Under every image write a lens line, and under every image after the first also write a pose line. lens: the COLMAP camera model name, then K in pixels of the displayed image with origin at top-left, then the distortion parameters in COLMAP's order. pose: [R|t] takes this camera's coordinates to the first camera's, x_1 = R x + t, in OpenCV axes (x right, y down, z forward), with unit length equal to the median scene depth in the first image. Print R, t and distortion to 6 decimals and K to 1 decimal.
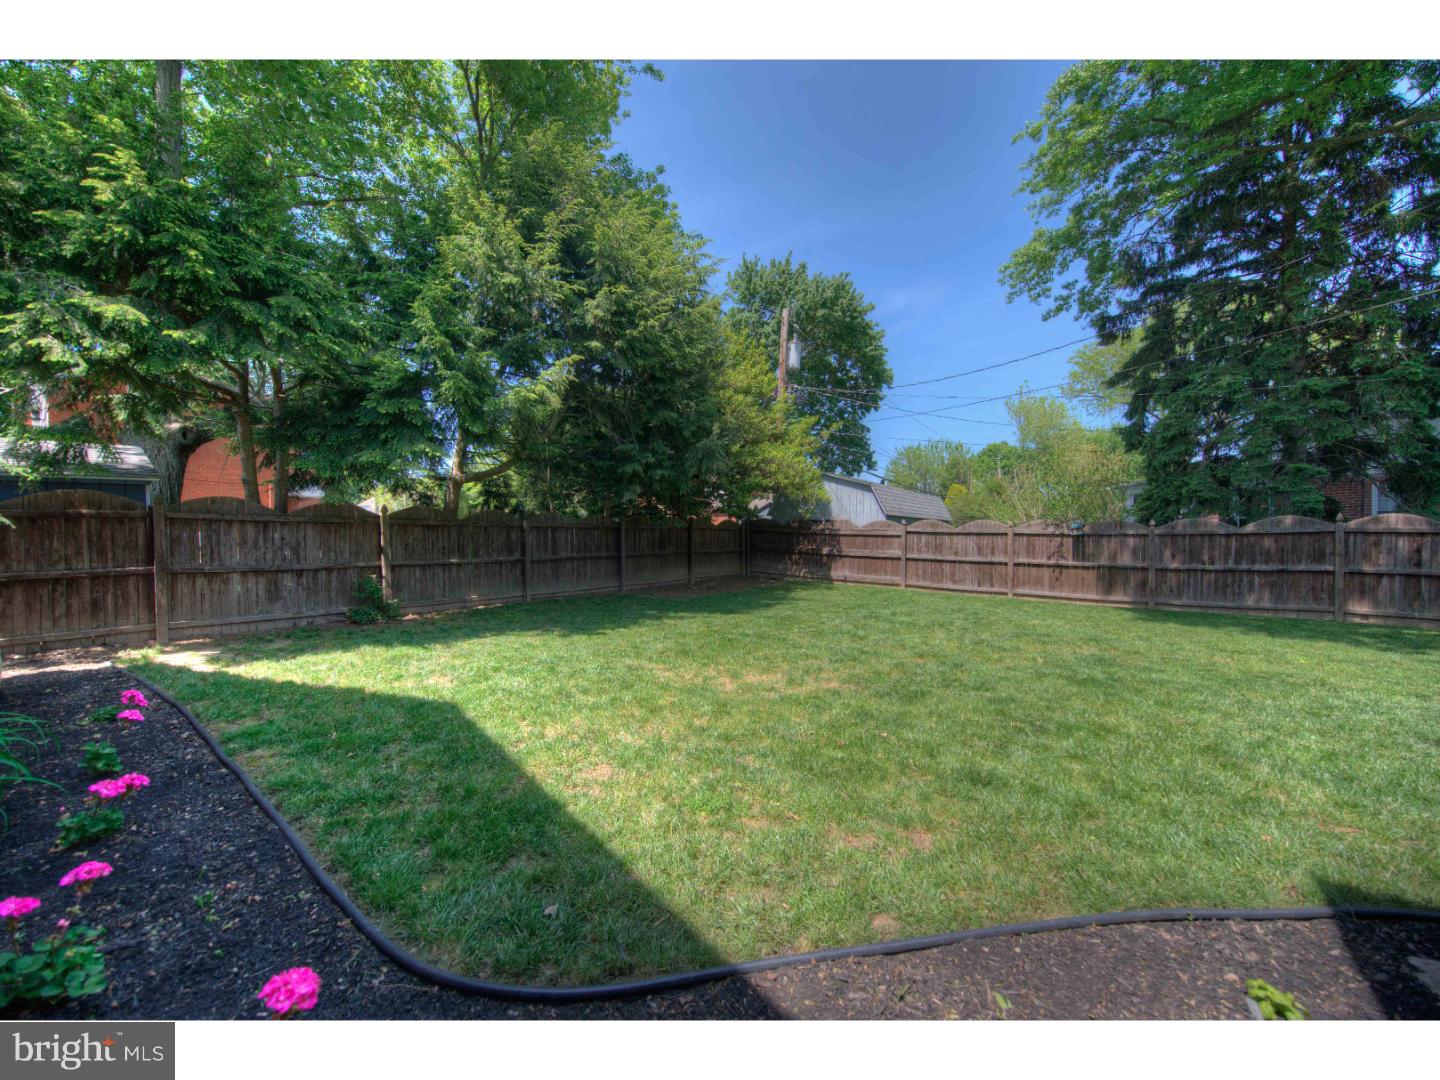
lens RADIAL K [[518.0, 0, 723.5], [0, 518.0, 536.4], [0, 0, 1]] dist [-0.000859, -0.000010]
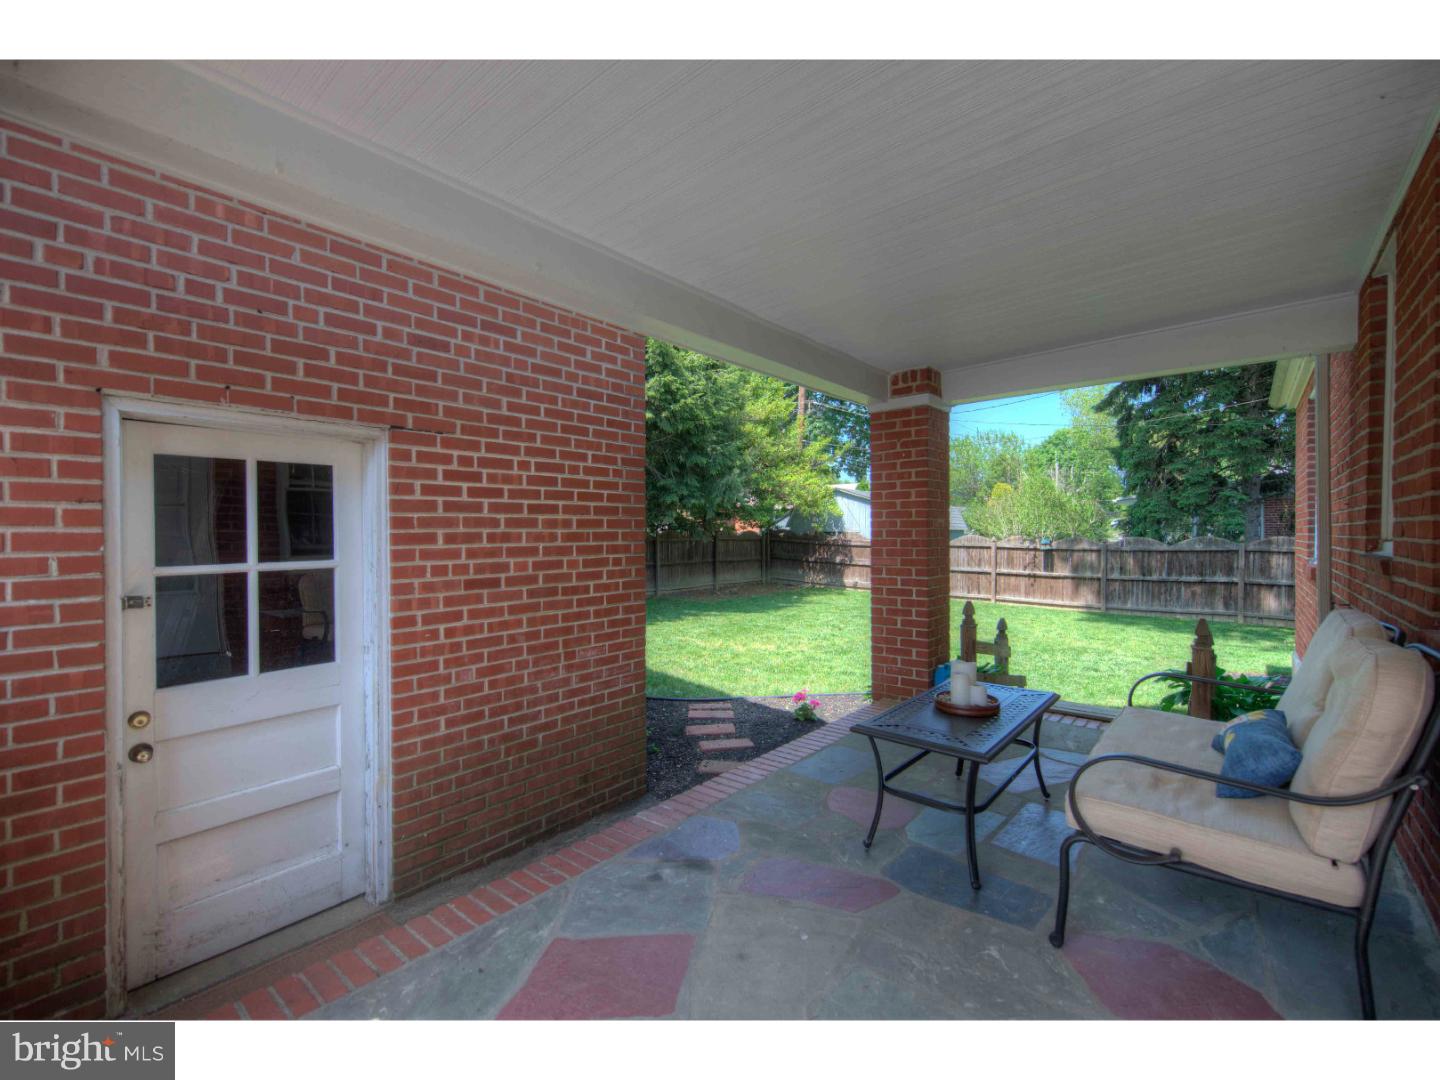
lens RADIAL K [[629.3, 0, 715.7], [0, 629.3, 536.9], [0, 0, 1]] dist [-0.003473, -0.000597]
pose [[0.998310, 0.001352, -0.058091, 0.019526], [-0.000823, 0.999958, 0.009125, -0.042219], [0.058101, -0.009062, 0.998270, -0.444972]]
